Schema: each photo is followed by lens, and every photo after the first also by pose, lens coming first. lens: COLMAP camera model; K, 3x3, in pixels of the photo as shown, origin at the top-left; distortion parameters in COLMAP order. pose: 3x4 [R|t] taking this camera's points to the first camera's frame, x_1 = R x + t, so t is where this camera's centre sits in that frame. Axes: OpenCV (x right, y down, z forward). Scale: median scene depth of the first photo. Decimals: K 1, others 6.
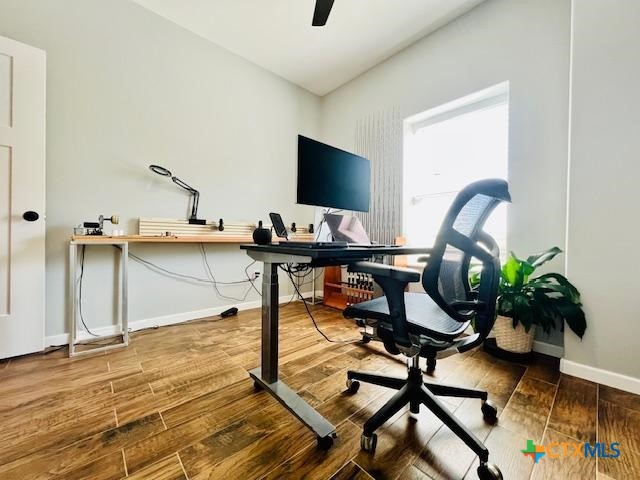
lens RADIAL K [[254.6, 0, 320.0], [0, 254.6, 240.0], [0, 0, 1]] dist [0.000239, -0.000013]
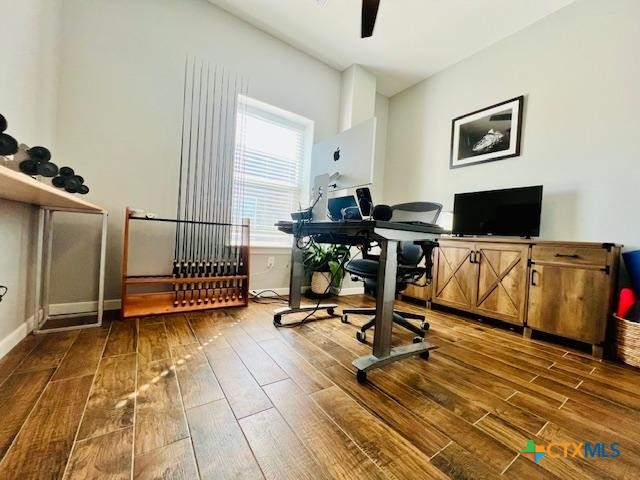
lens RADIAL K [[254.6, 0, 320.0], [0, 254.6, 240.0], [0, 0, 1]] dist [0.000239, -0.000013]
pose [[0.139153, -0.016801, 0.990128, -1.248221], [-0.056009, 0.998122, 0.024808, 0.072330], [-0.988686, -0.058908, 0.137951, 1.140216]]
